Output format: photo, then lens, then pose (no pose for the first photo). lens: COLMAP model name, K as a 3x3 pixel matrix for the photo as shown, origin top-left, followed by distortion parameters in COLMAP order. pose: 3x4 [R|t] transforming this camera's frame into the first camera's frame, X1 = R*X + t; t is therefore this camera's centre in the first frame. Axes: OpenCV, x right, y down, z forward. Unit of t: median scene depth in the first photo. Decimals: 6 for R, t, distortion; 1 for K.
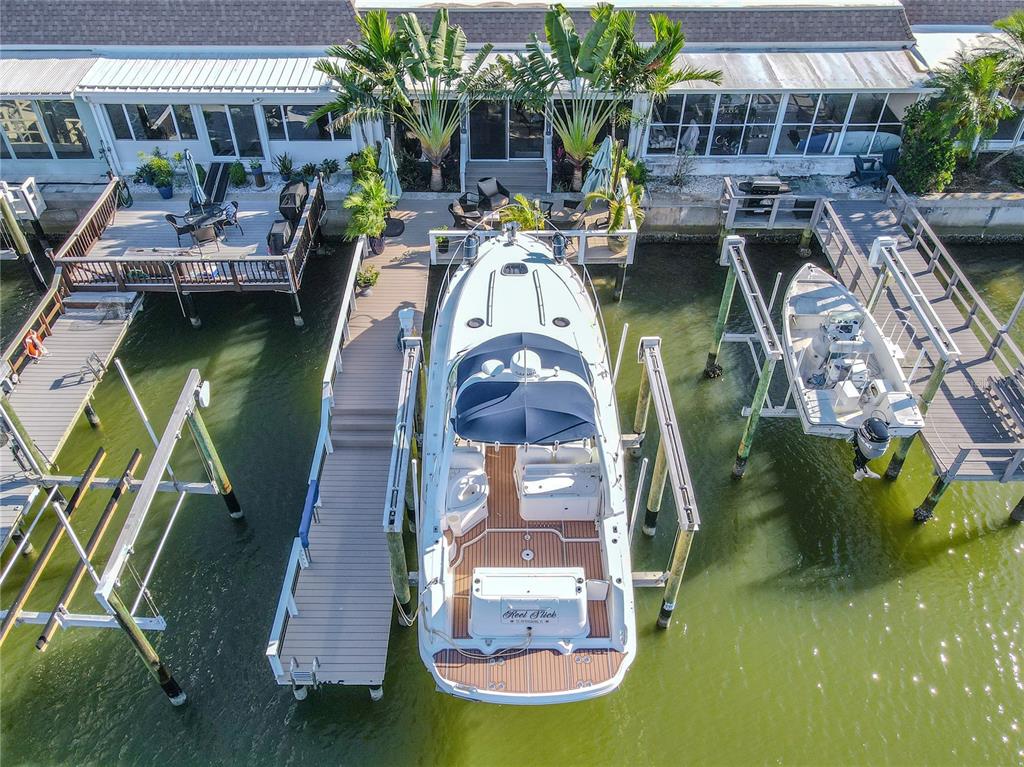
lens RADIAL K [[803.9, 0, 484.2], [0, 803.9, 371.5], [0, 0, 1]] dist [0.009148, 0.012241]
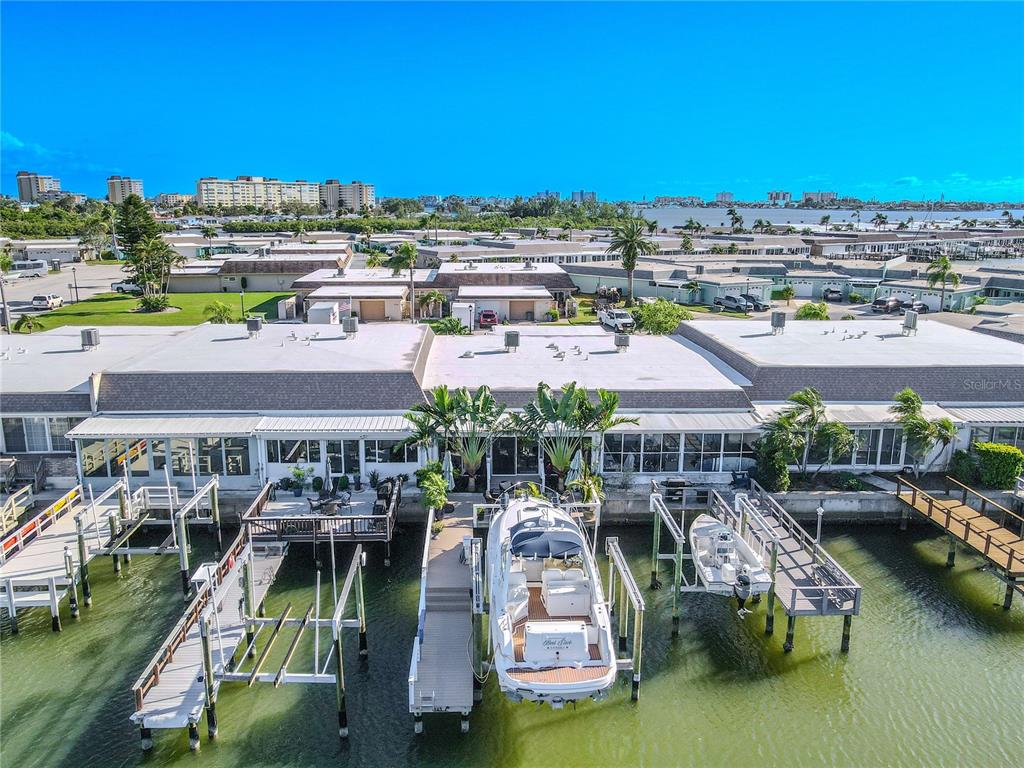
lens RADIAL K [[803.9, 0, 484.2], [0, 803.9, 372.0], [0, 0, 1]] dist [0.009148, 0.012241]
pose [[0.999220, 0.004829, 0.039193, -0.101094], [0.015250, 0.868316, -0.495778, 0.362526], [-0.036426, 0.495989, 0.867565, -0.491177]]
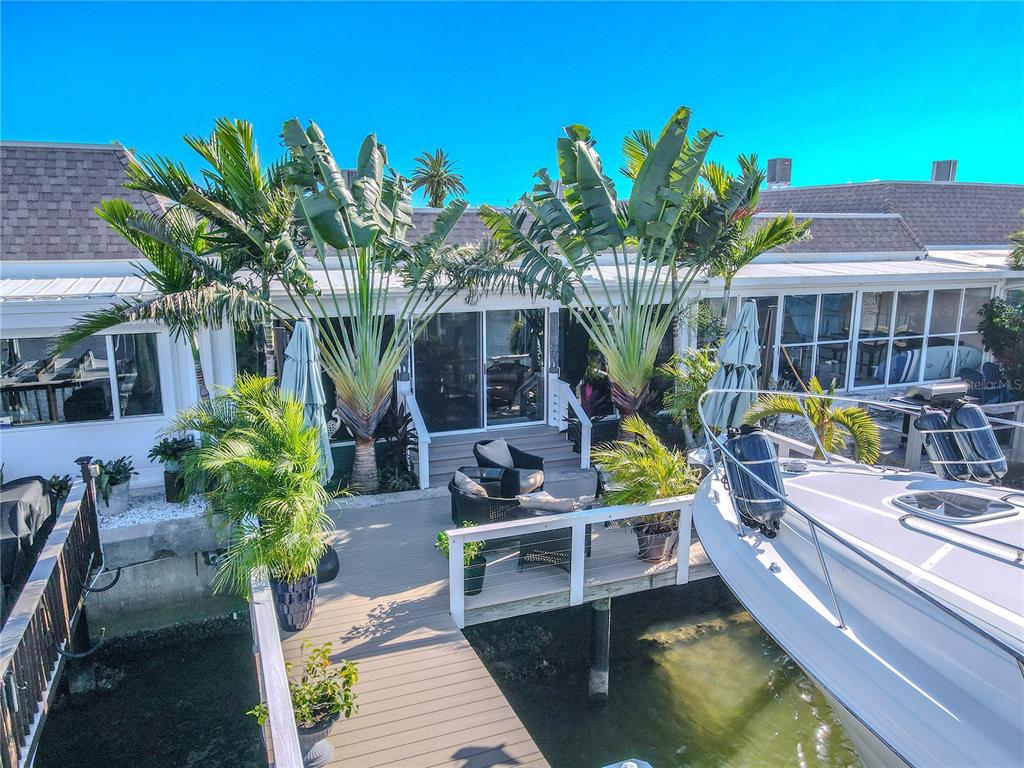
lens RADIAL K [[737.3, 0, 492.7], [0, 737.3, 387.4], [0, 0, 1]] dist [0.009718, 0.005295]
pose [[0.922429, -0.064091, 0.380810, -0.157459], [0.250456, 0.849889, -0.463638, -0.063667], [-0.293932, 0.523050, 0.800014, 0.632596]]
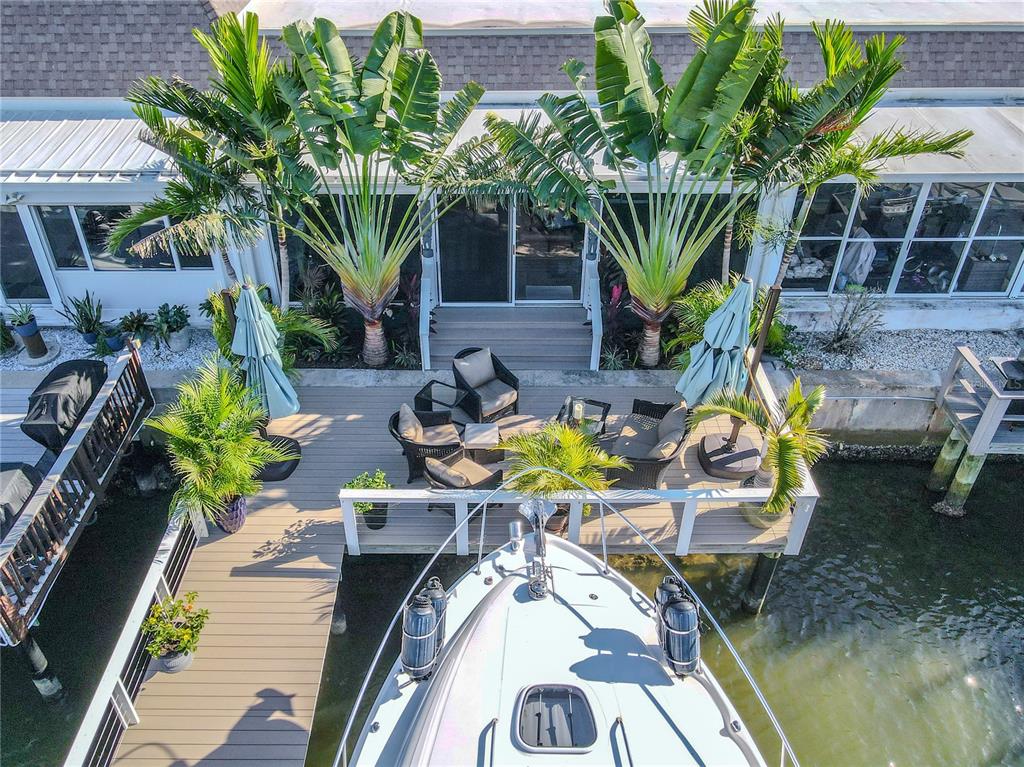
lens RADIAL K [[806.6, 0, 478.2], [0, 806.6, 347.8], [0, 0, 1]] dist [0.010201, 0.005712]
pose [[0.999988, -0.003742, 0.003120, 0.005298], [0.004077, 0.993336, -0.115182, -0.183803], [-0.002668, 0.115193, 0.993340, 0.507680]]
